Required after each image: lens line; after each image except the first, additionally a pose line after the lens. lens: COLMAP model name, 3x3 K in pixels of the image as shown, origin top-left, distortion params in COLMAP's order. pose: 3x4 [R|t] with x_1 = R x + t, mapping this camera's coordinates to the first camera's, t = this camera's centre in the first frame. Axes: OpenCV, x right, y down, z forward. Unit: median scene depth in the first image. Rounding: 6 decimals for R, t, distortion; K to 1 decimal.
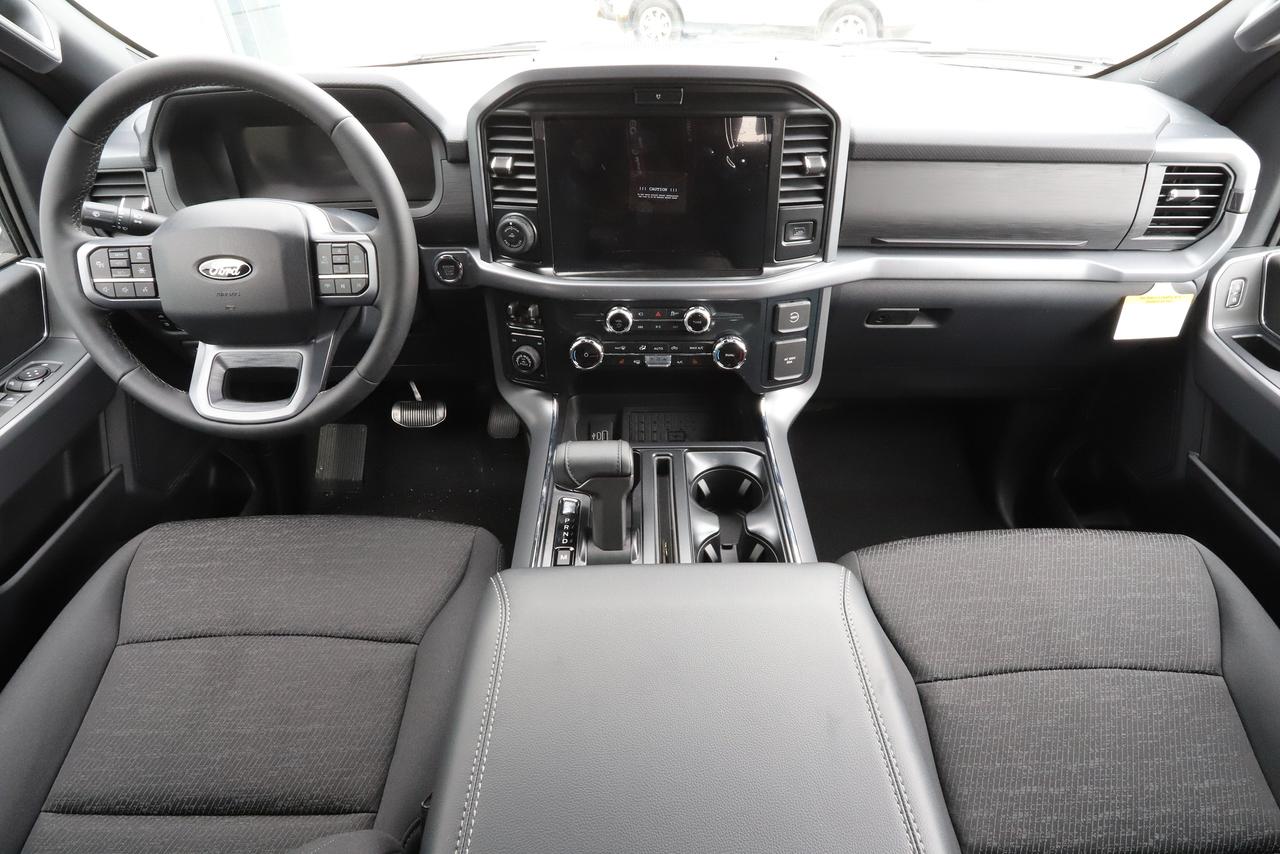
lens RADIAL K [[700.6, 0, 642.3], [0, 700.6, 439.2], [0, 0, 1]] dist [-0.029332, 0.002977]
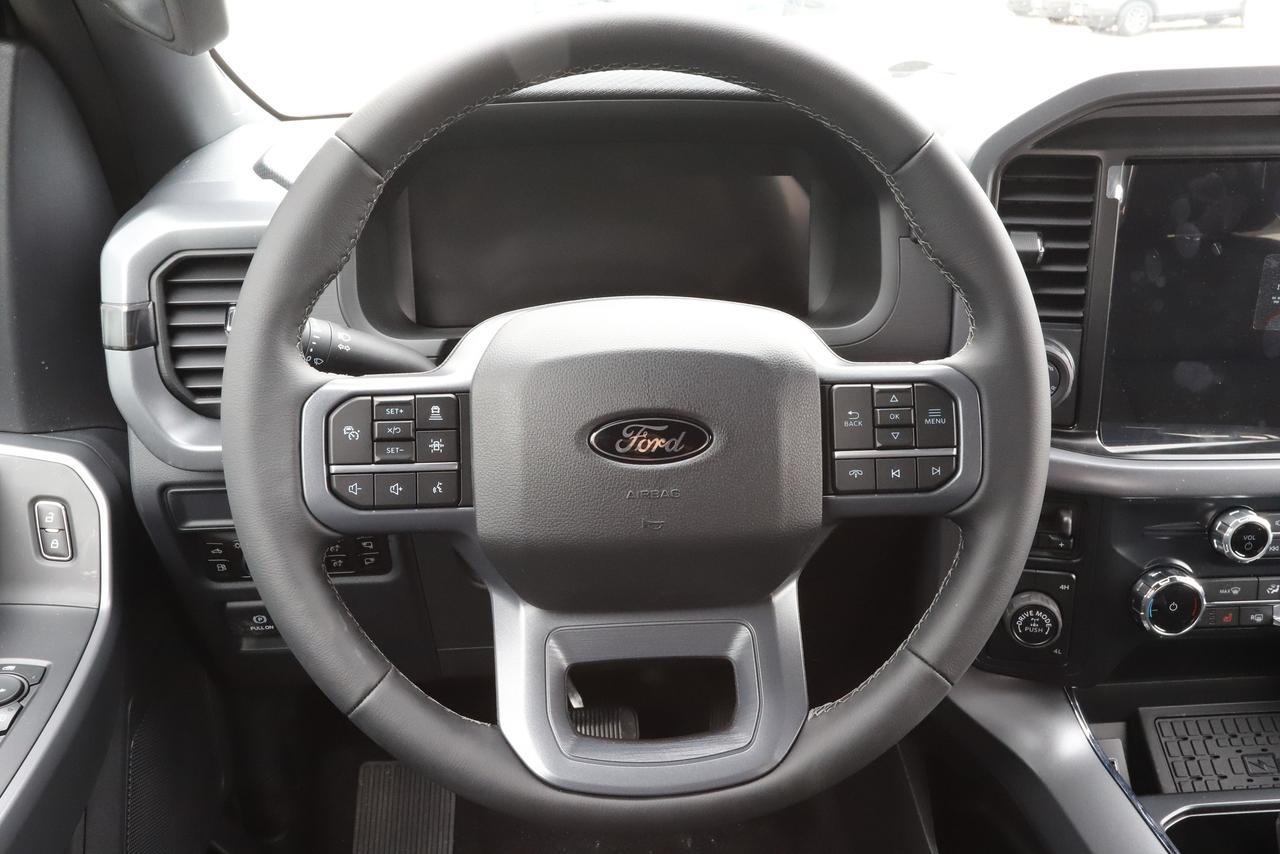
lens RADIAL K [[1124.2, 0, 630.5], [0, 1124.2, 433.7], [0, 0, 1]] dist [0.004359, -0.009543]
pose [[0.993833, -0.018475, 0.109335, -0.597417], [0.046933, 0.963432, -0.263811, -0.049603], [-0.100463, 0.267316, 0.958358, 0.259242]]
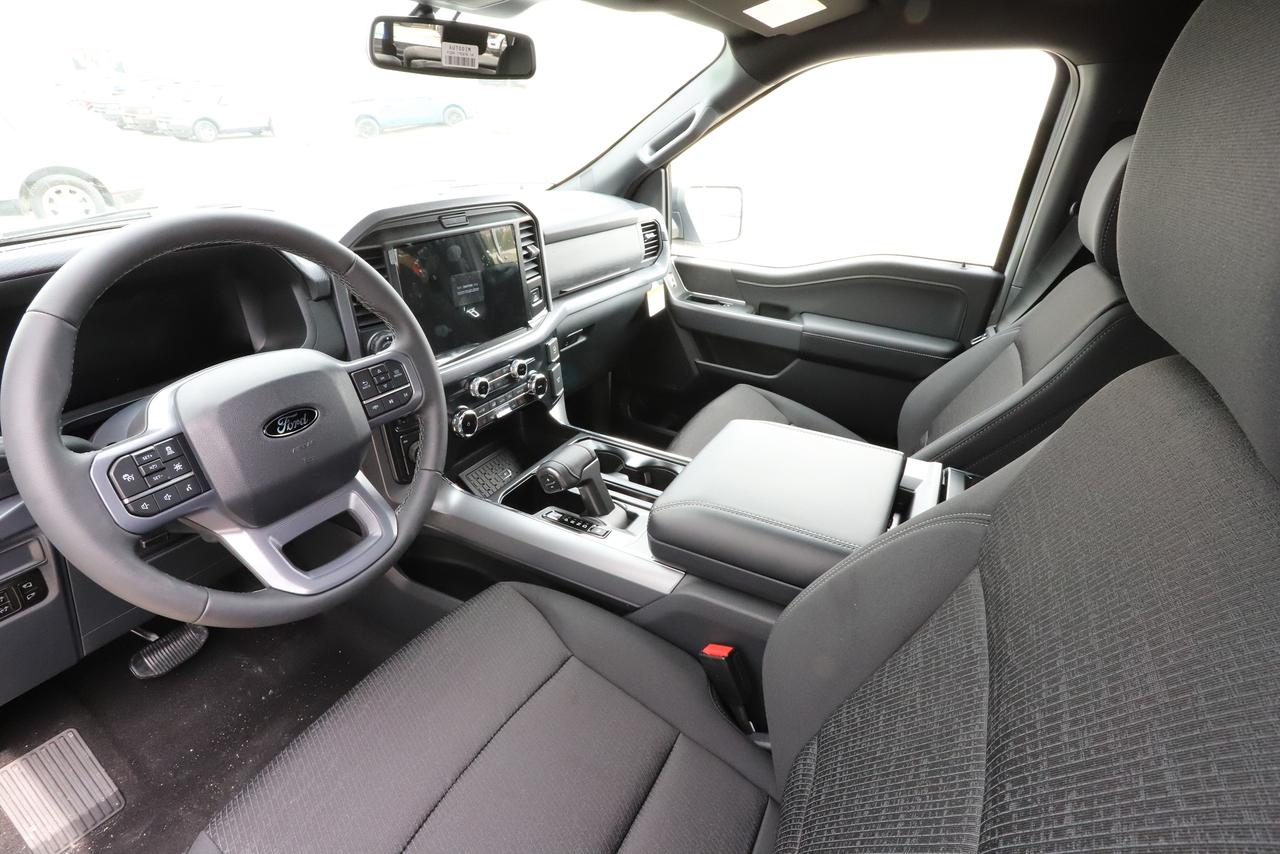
lens RADIAL K [[669.0, 0, 628.1], [0, 669.0, 417.7], [0, 0, 1]] dist [0.034108, 0.000617]
pose [[0.472386, -0.344058, 0.811465, -0.962974], [0.509454, 0.857873, 0.067161, -0.071101], [-0.719241, 0.381677, 0.580529, 0.129056]]
